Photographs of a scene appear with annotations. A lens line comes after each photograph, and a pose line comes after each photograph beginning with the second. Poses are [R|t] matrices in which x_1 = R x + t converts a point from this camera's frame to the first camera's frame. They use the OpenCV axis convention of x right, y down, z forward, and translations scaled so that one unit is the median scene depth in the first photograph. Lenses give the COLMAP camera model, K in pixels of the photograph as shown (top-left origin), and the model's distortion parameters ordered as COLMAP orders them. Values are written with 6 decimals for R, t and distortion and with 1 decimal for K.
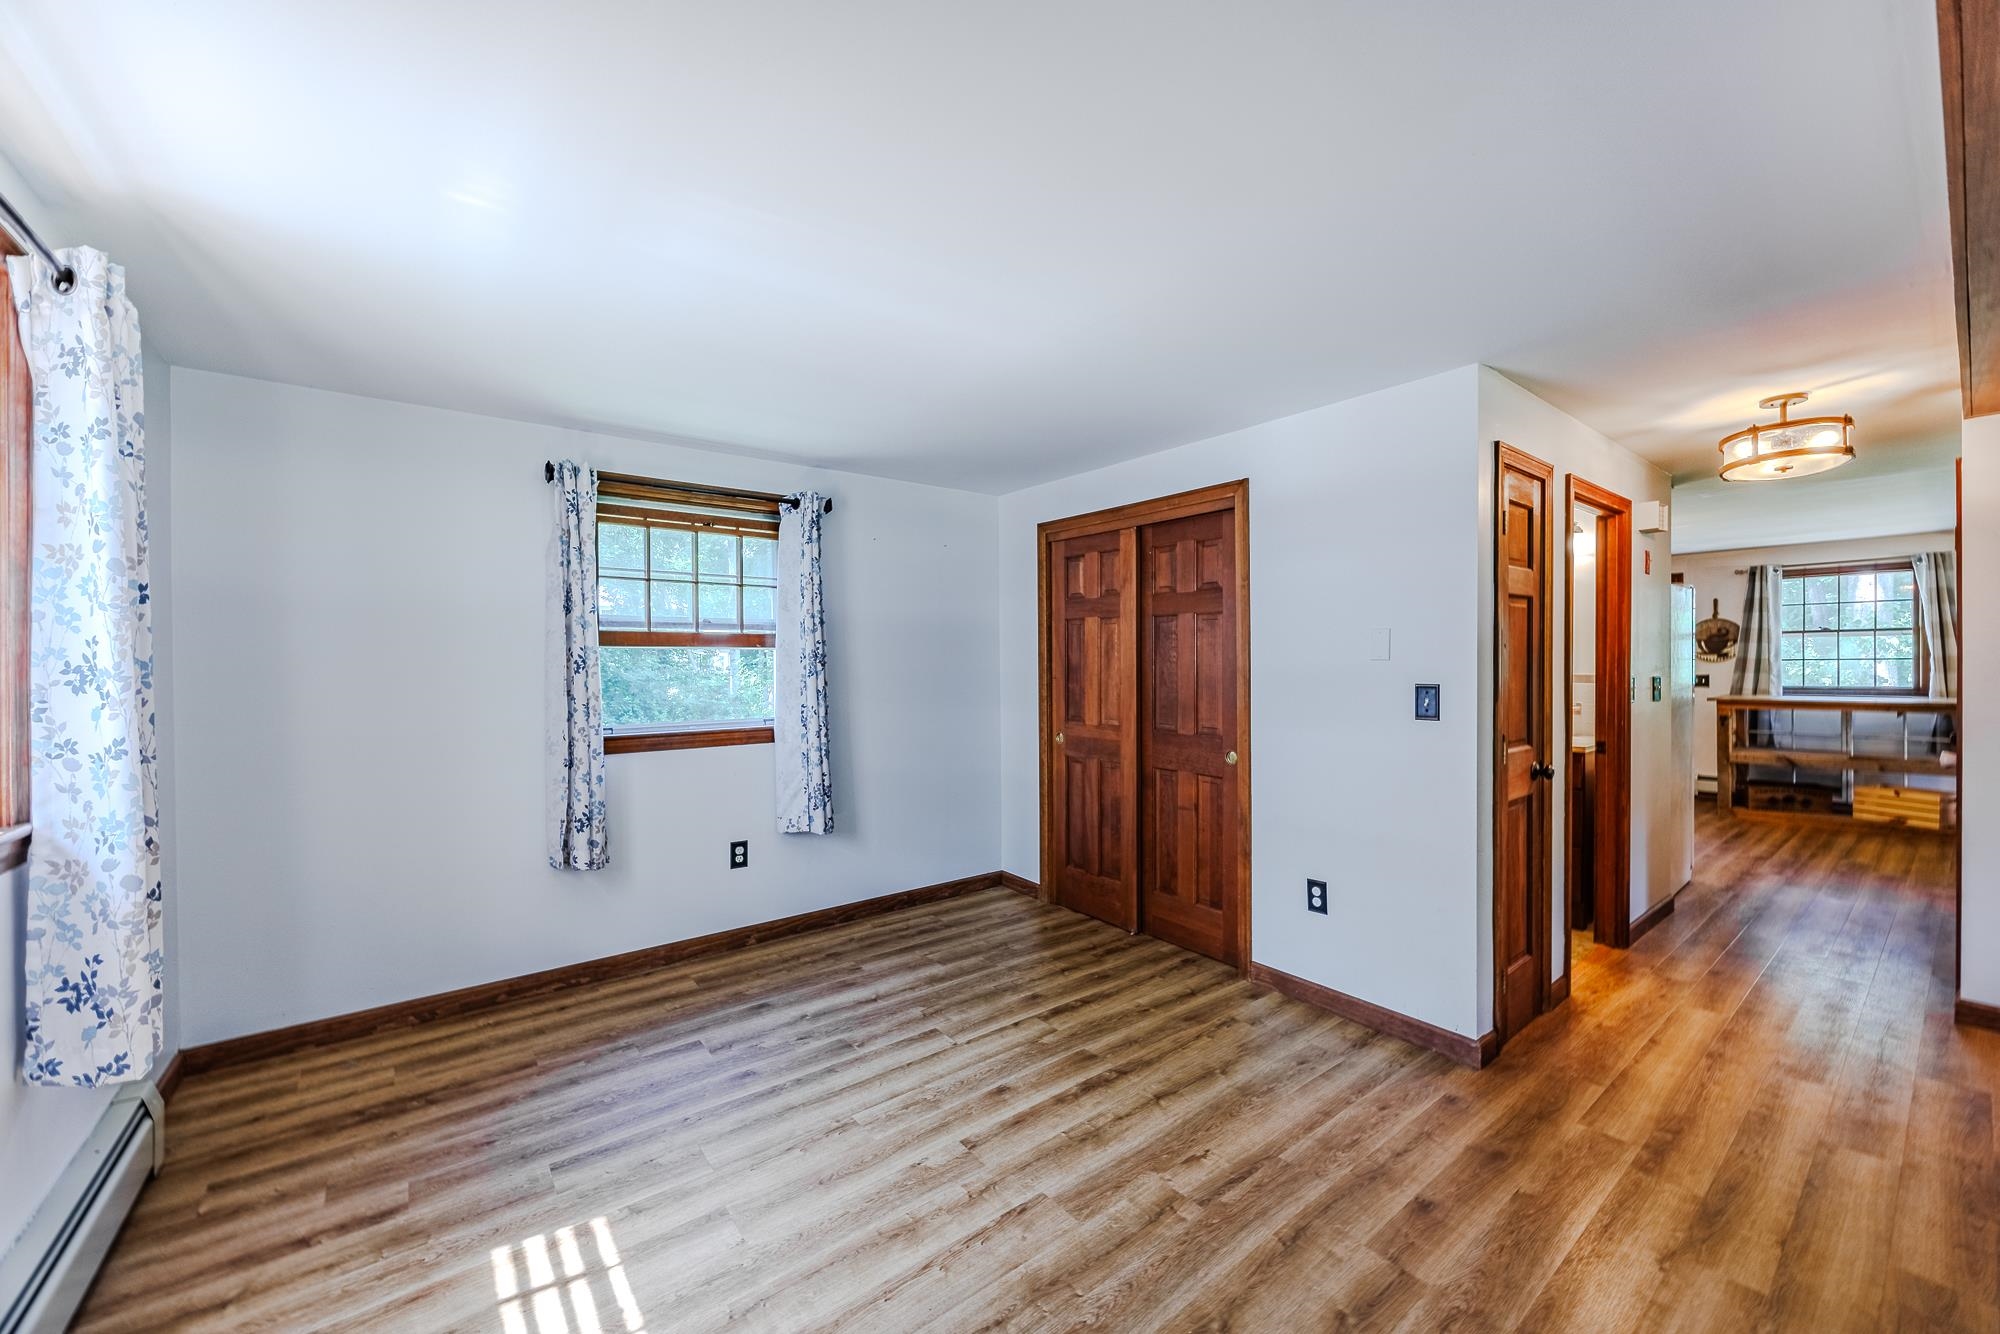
lens RADIAL K [[759.0, 0, 990.8], [0, 759.0, 671.4], [0, 0, 1]] dist [0.001385, -0.001029]
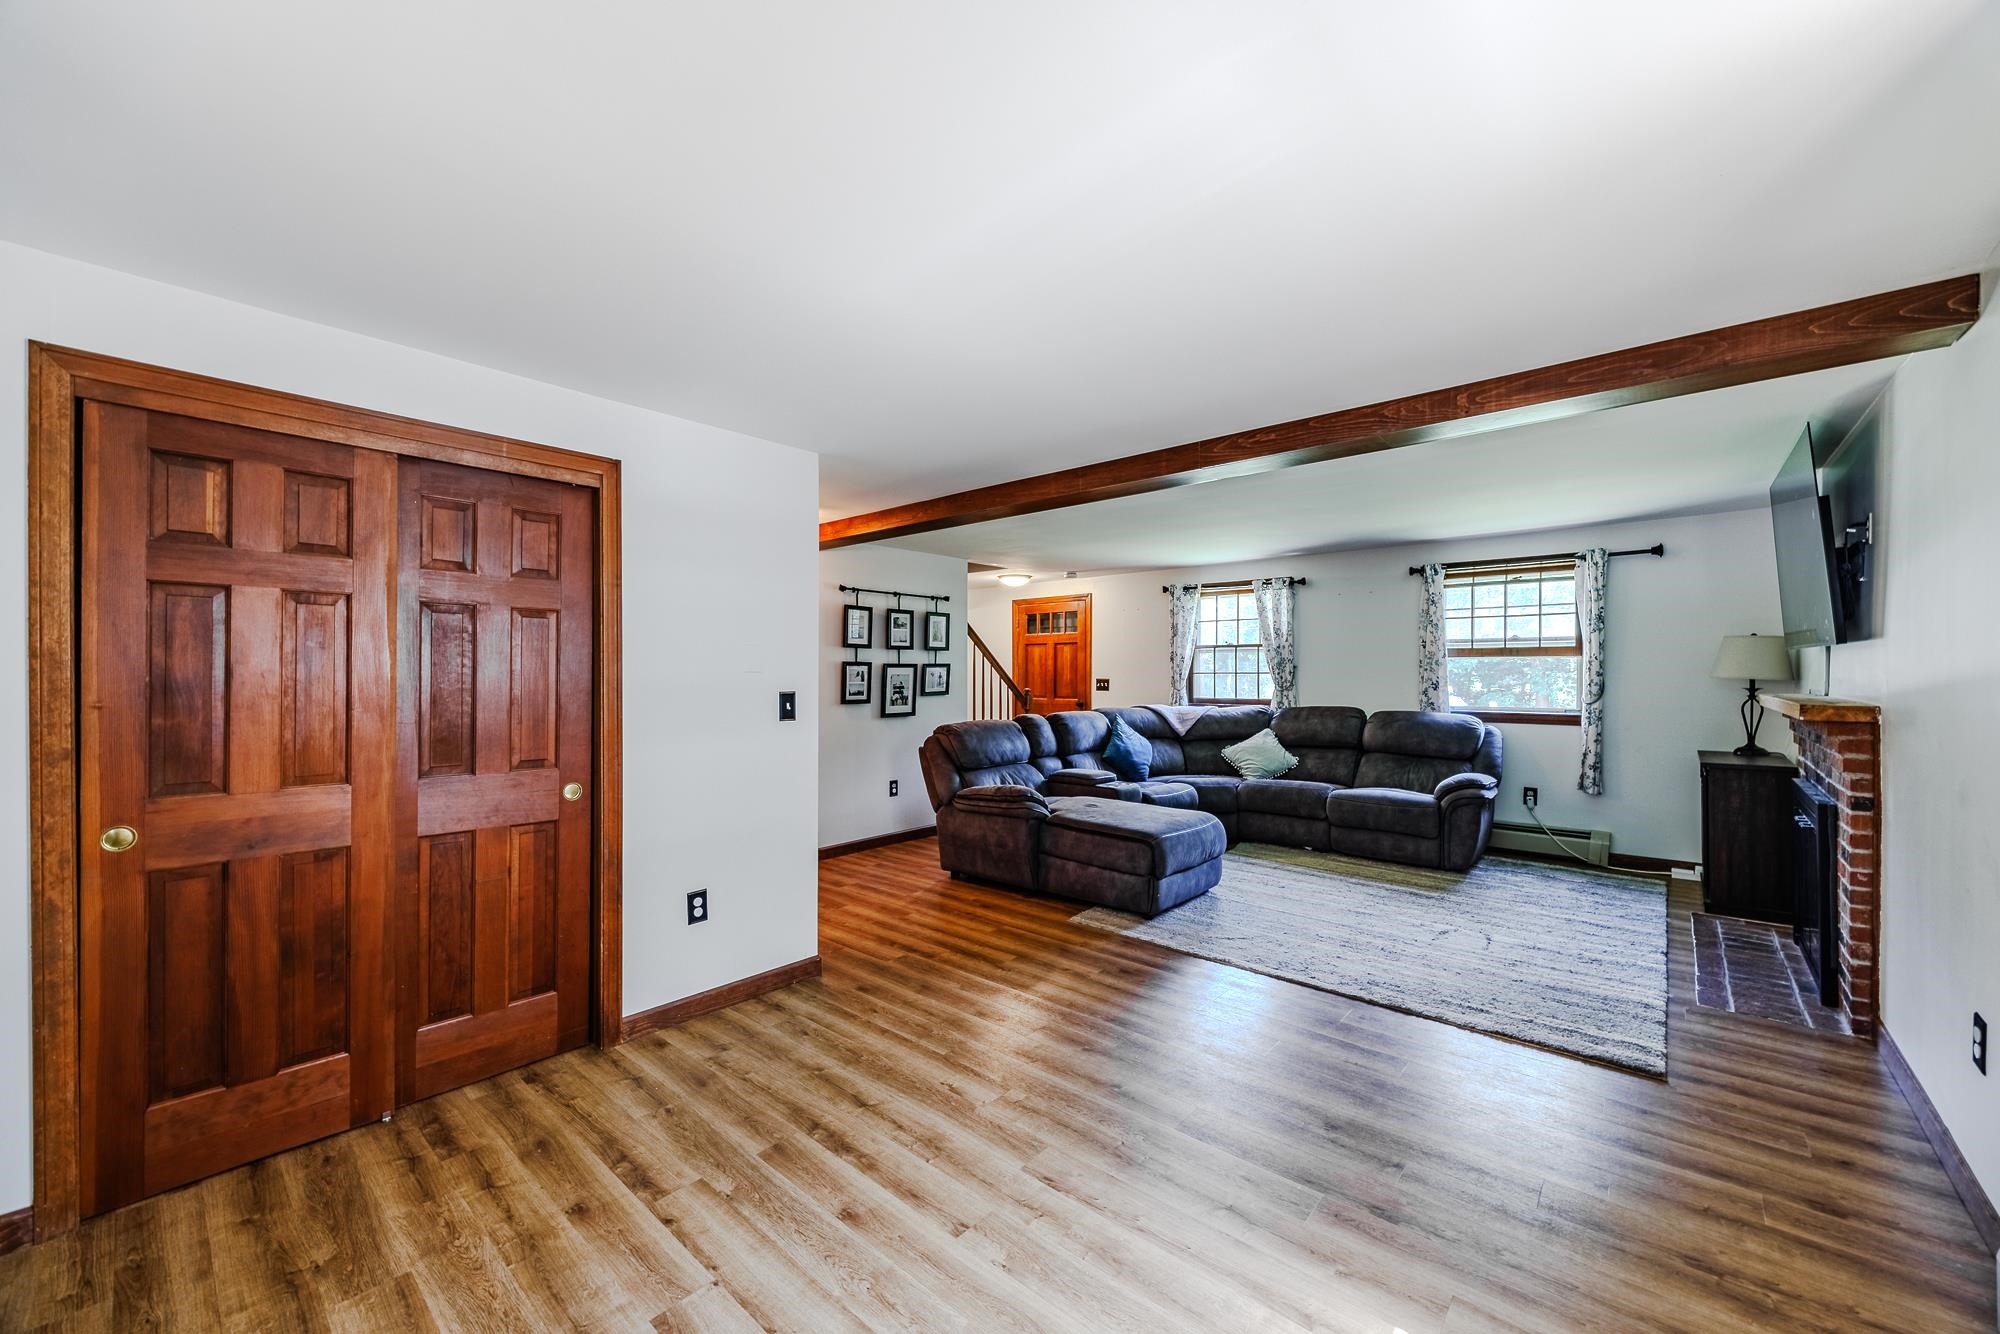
lens RADIAL K [[759.0, 0, 995.6], [0, 759.0, 683.0], [0, 0, 1]] dist [0.001385, -0.001029]
pose [[-0.187489, -0.006948, 0.982242, -0.618091], [0.012377, 0.999879, 0.009435, -0.005223], [-0.982189, 0.013926, -0.187380, 0.779678]]
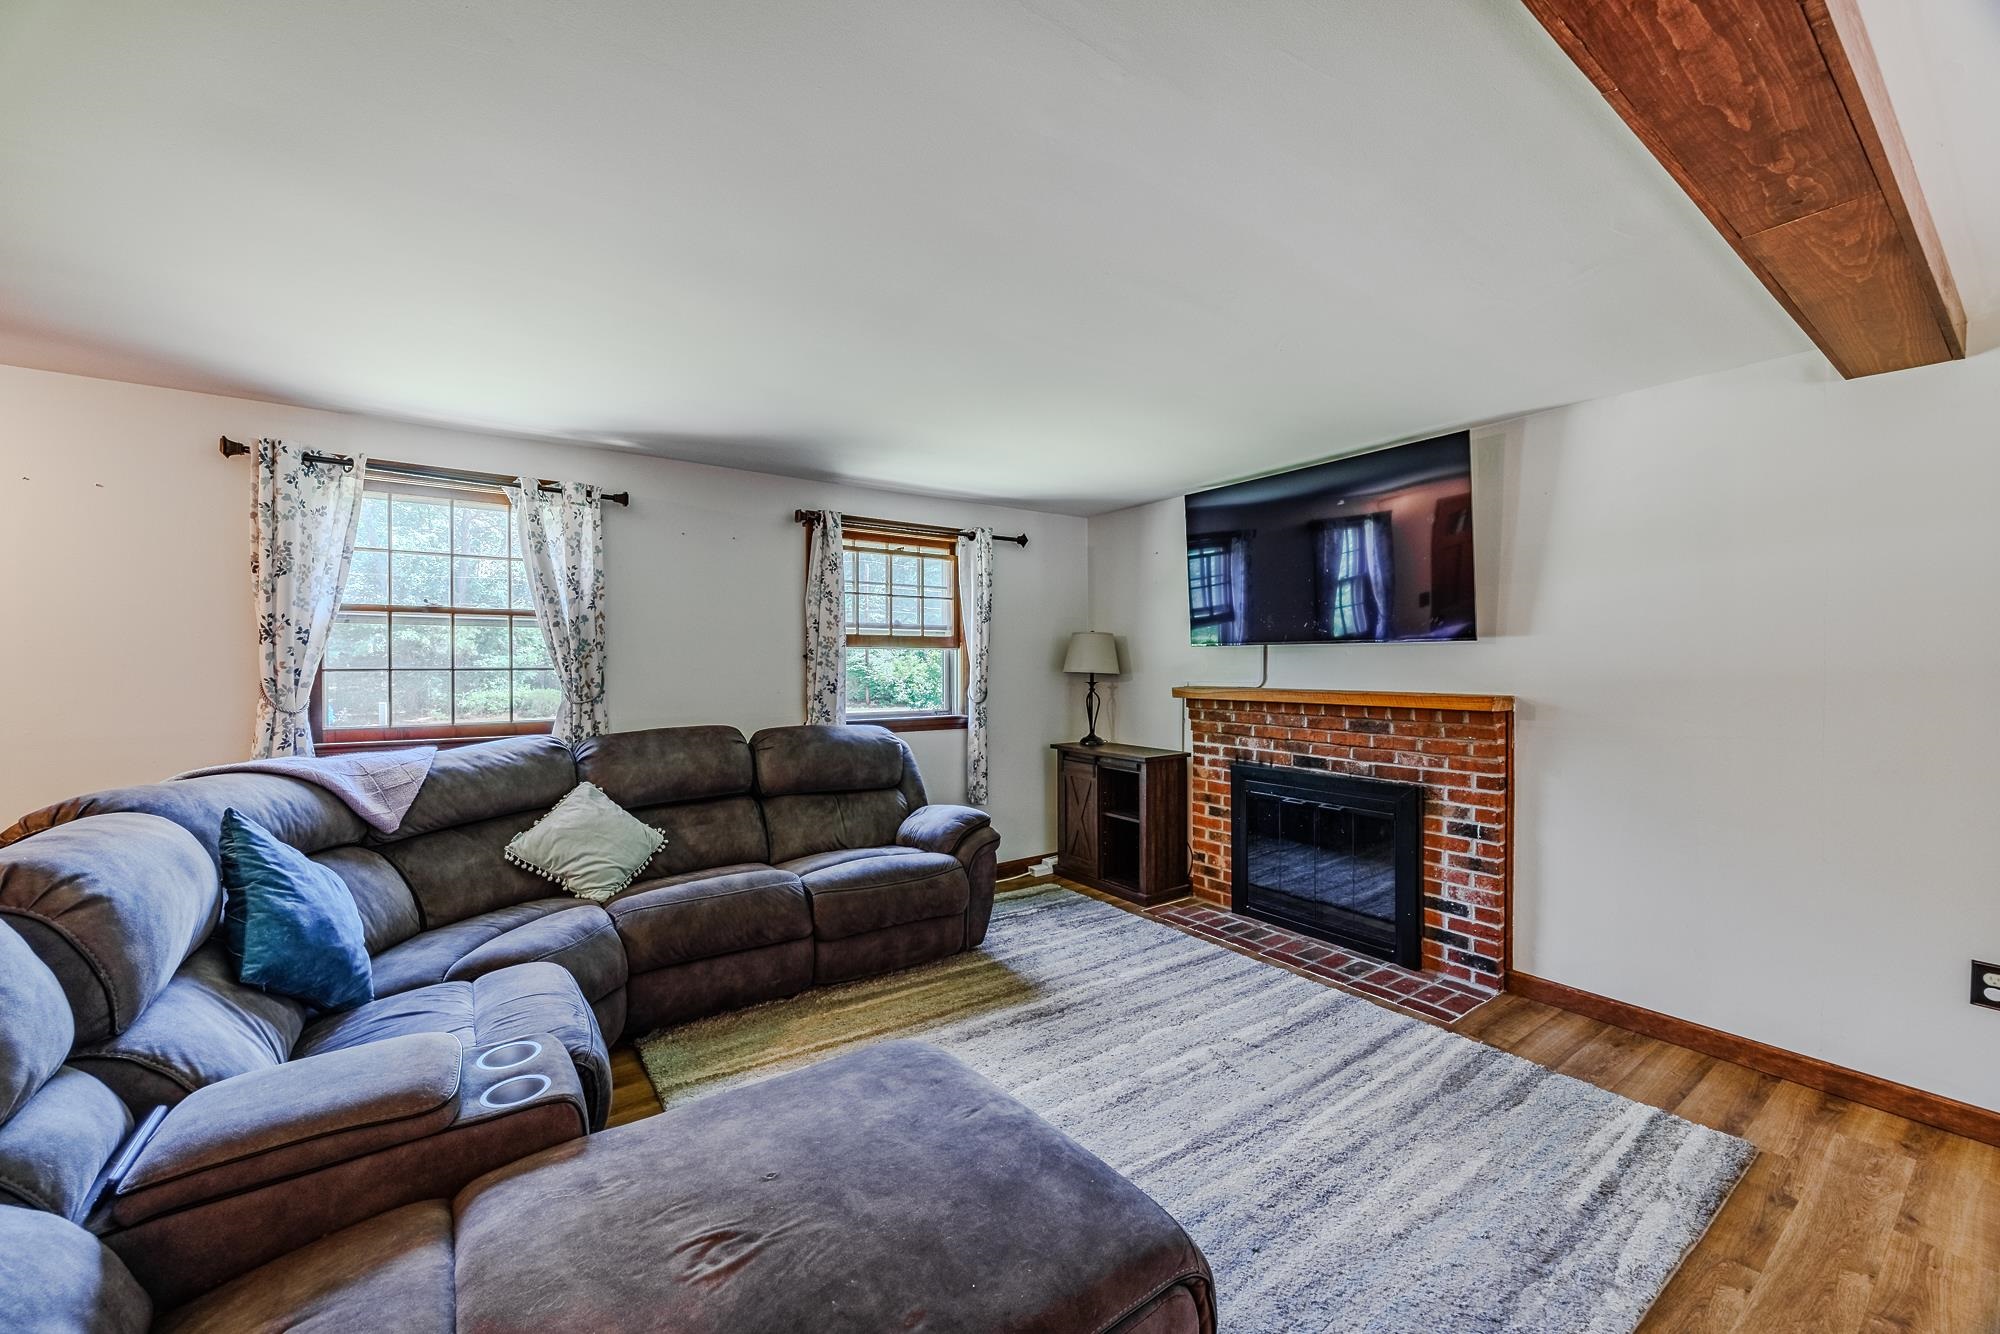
lens RADIAL K [[759.0, 0, 988.0], [0, 759.0, 663.4], [0, 0, 1]] dist [0.001385, -0.001029]
pose [[-0.998406, 0.007673, 0.055917, 0.711955], [0.008098, 0.999940, 0.007379, -0.014615], [-0.055857, 0.007820, -0.998408, 0.646866]]
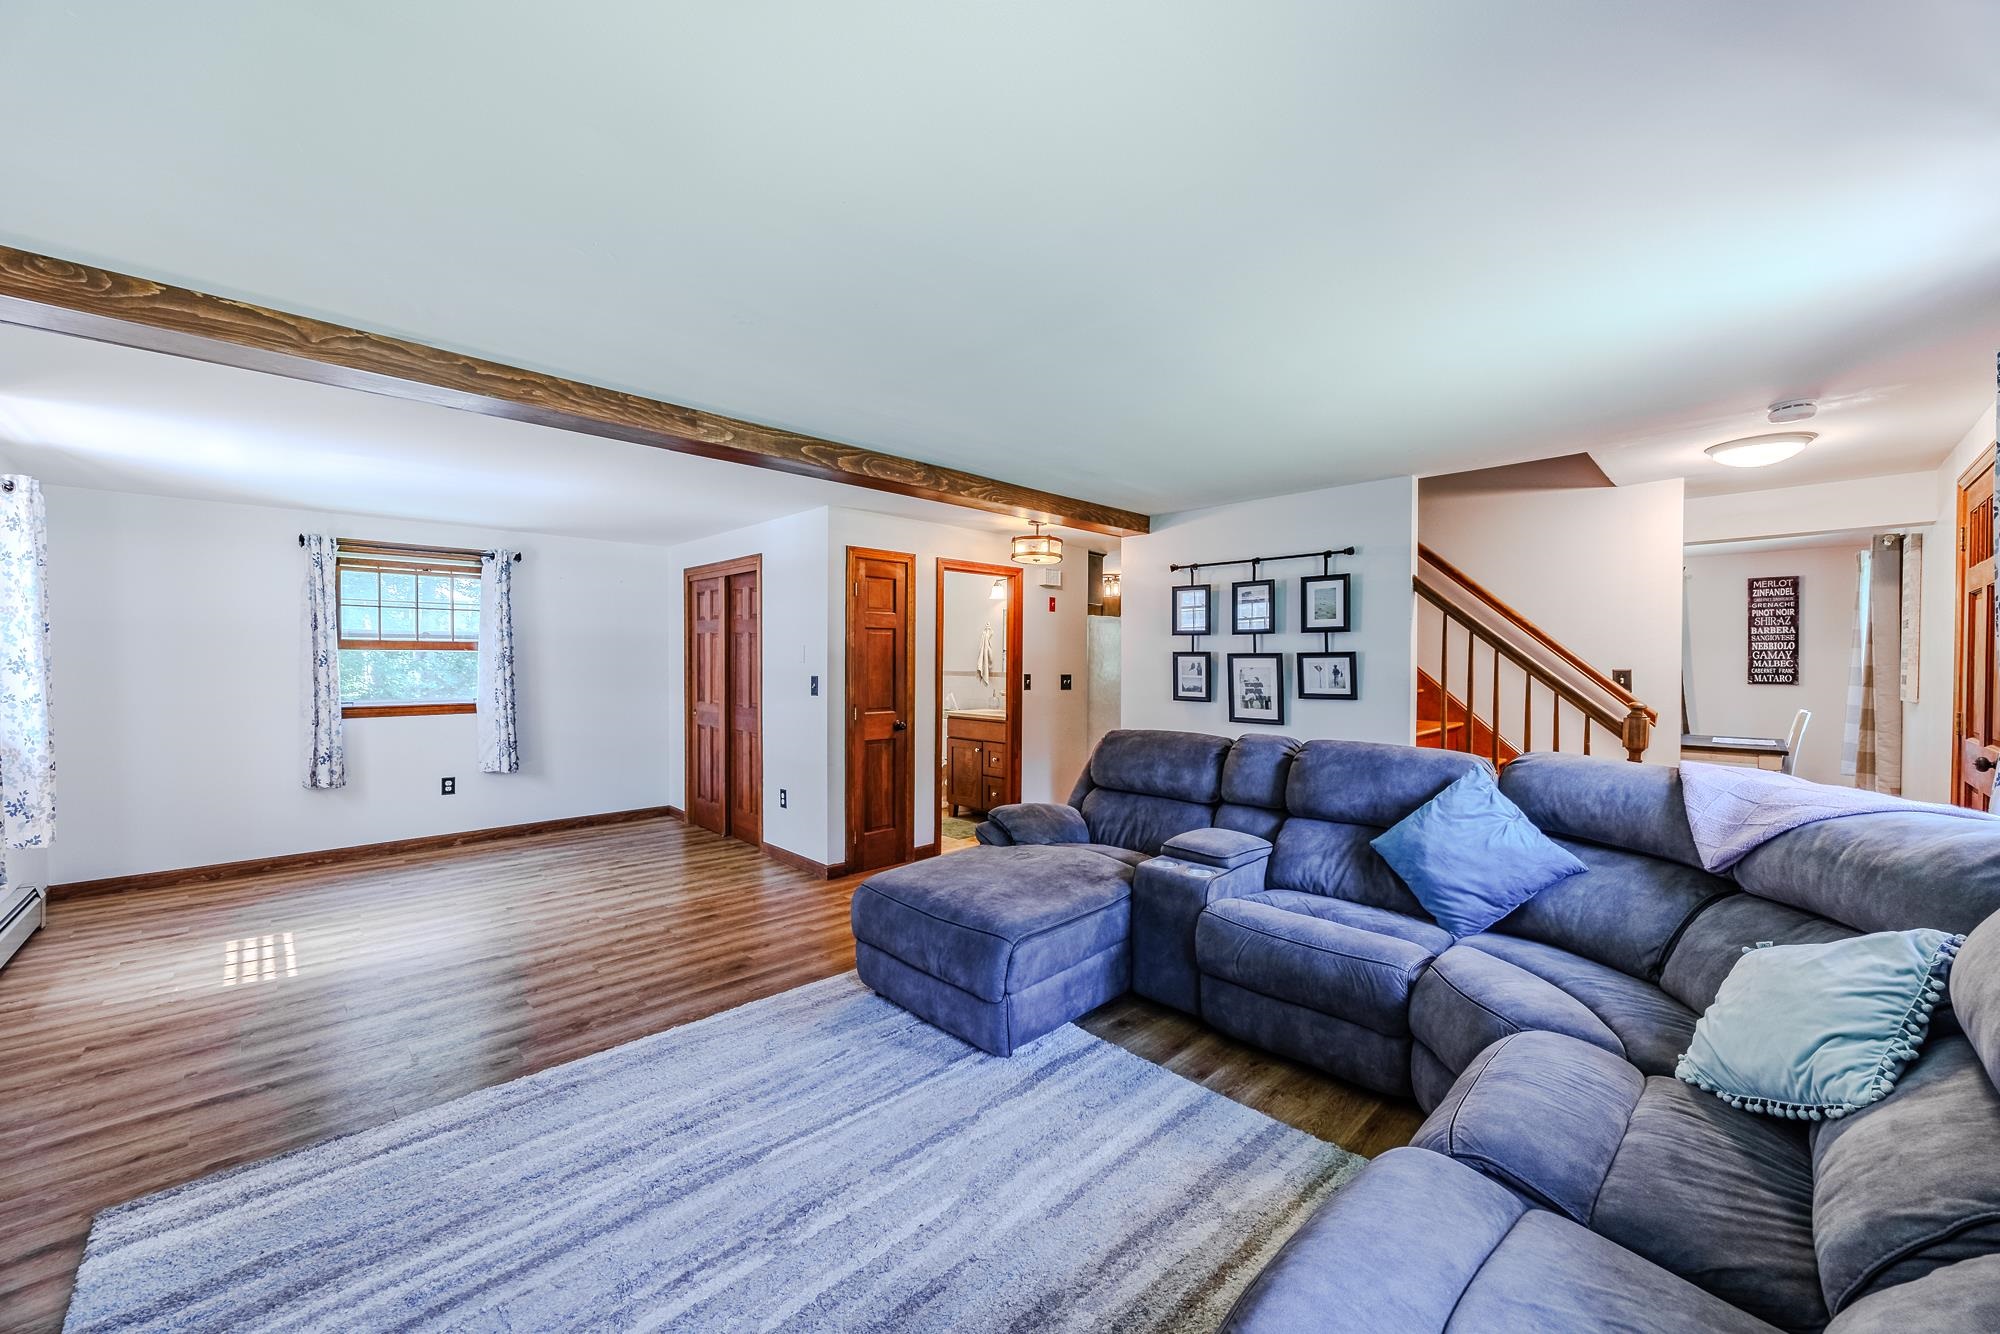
lens RADIAL K [[759.0, 0, 992.3], [0, 759.0, 673.0], [0, 0, 1]] dist [0.001385, -0.001029]
pose [[0.993561, 0.007968, 0.113015, 0.690034], [-0.008605, 0.999950, 0.005151, -0.004070], [-0.112968, -0.006090, 0.993580, -0.761126]]
